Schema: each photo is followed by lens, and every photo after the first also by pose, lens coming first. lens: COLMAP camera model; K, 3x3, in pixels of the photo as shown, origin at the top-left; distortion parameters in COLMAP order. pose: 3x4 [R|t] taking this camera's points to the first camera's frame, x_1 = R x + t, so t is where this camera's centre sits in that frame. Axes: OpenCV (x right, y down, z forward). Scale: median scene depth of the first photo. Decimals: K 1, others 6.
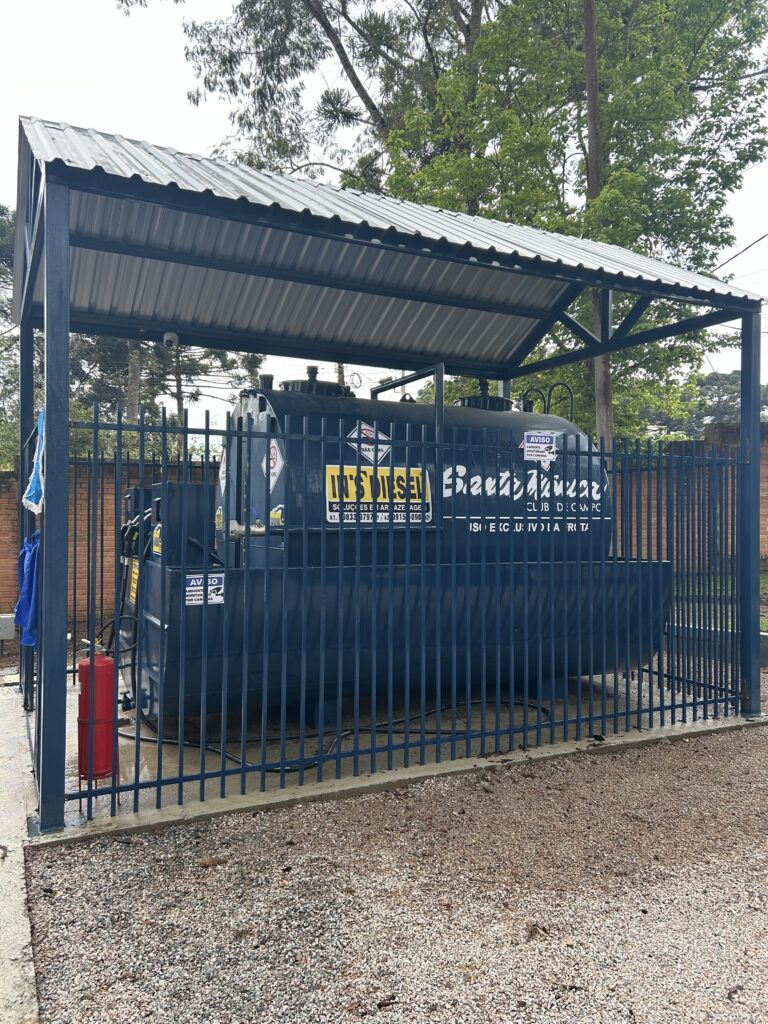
lens RADIAL K [[764.0, 0, 390.1], [0, 764.0, 513.3], [0, 0, 1]] dist [0.064123, -0.070759]
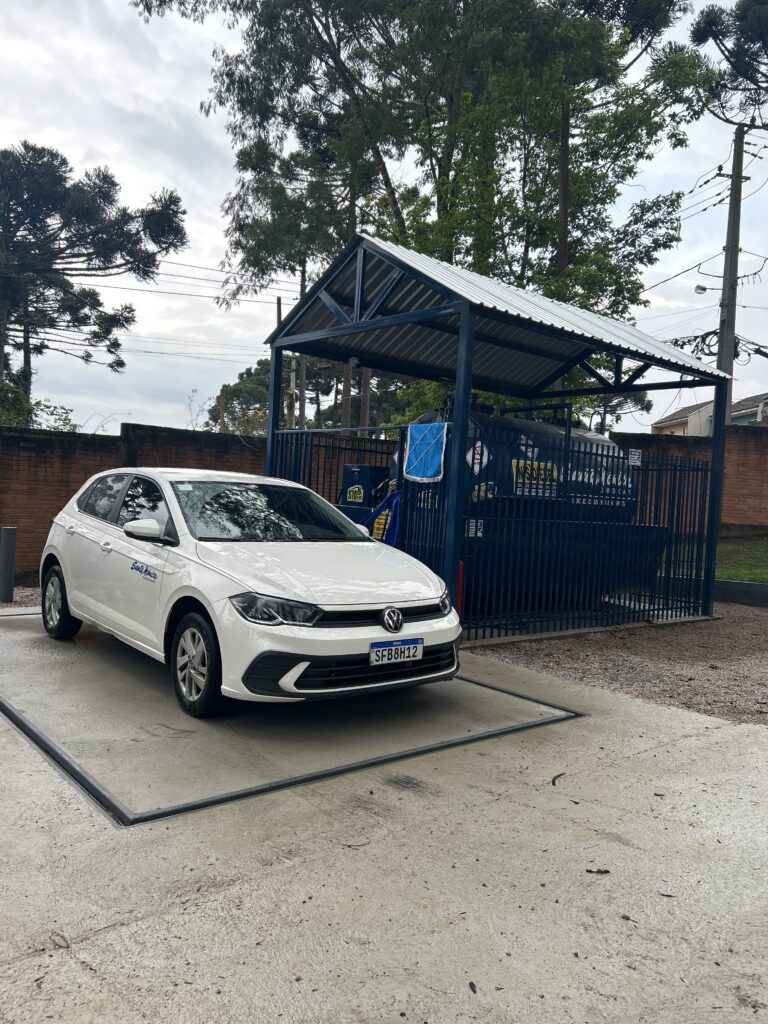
lens RADIAL K [[761.0, 0, 384.1], [0, 761.0, 517.7], [0, 0, 1]] dist [0.069365, -0.075724]
pose [[0.970602, 0.043280, 0.236769, -0.699758], [-0.052842, 0.998018, 0.034186, 0.020930], [-0.234820, -0.045692, 0.970964, -0.534628]]
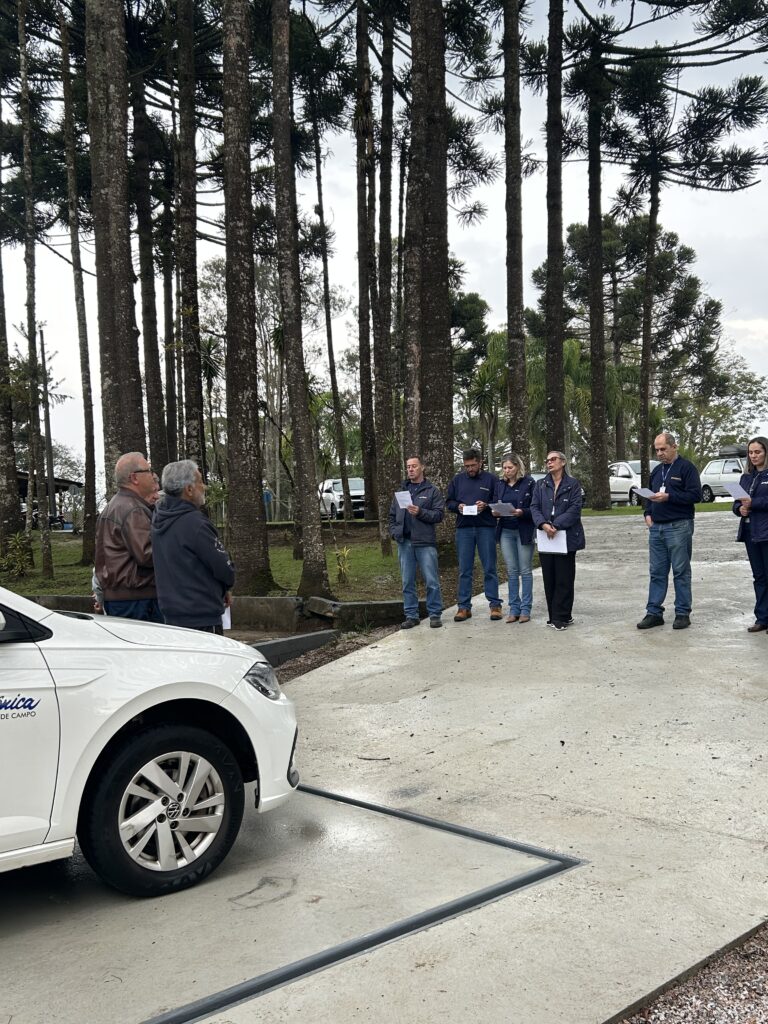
lens RADIAL K [[970.1, 0, 384.0], [0, 970.1, 512.0], [0, 0, 1]] dist [0.005264, 0.003164]
pose [[-0.270370, 0.034455, 0.962140, -1.345350], [0.024677, 0.999279, -0.028850, 0.041199], [-0.962440, 0.015943, -0.271026, 0.321084]]
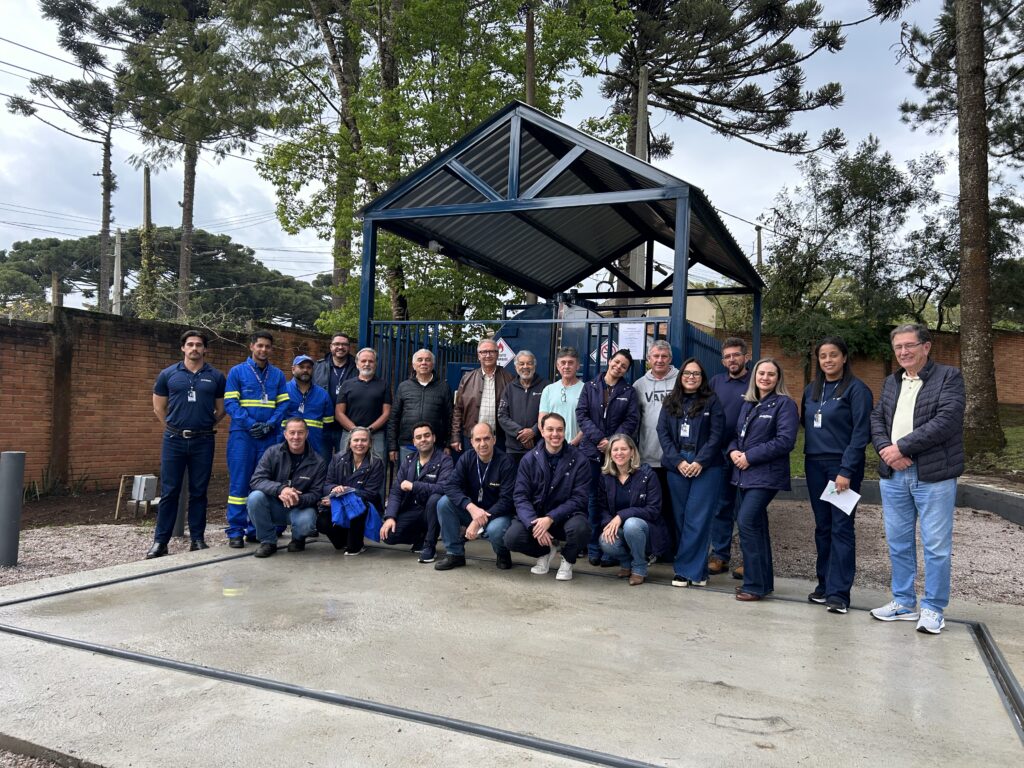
lens RADIAL K [[764.0, 0, 519.1], [0, 764.0, 383.1], [0, 0, 1]] dist [0.064123, -0.070759]
pose [[0.779072, 0.054419, 0.624569, -1.193801], [-0.038807, 0.998501, -0.038594, 0.054842], [-0.625733, 0.005830, 0.780016, -0.089747]]
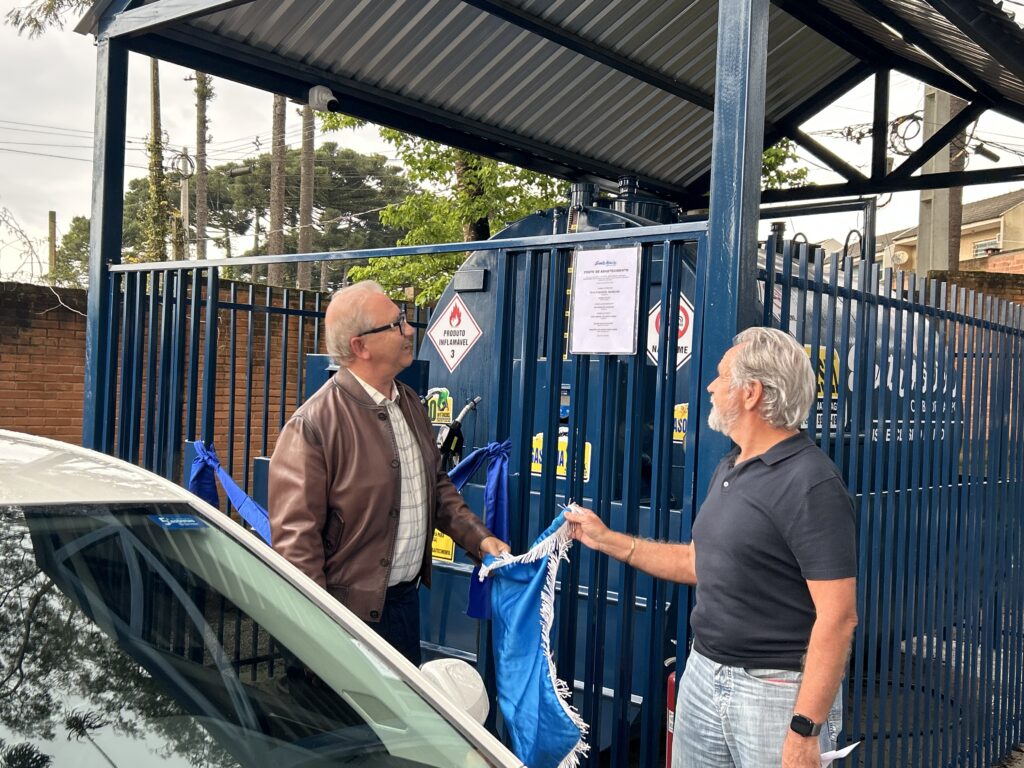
lens RADIAL K [[1086.7, 0, 512.0], [0, 1086.7, 384.0], [0, 0, 1]] dist [0.165743, -0.394618]
pose [[0.919608, 0.033564, 0.391401, -0.591190], [-0.036270, 0.999342, -0.000478, -0.015858], [-0.391159, -0.013756, 0.920220, 0.211266]]
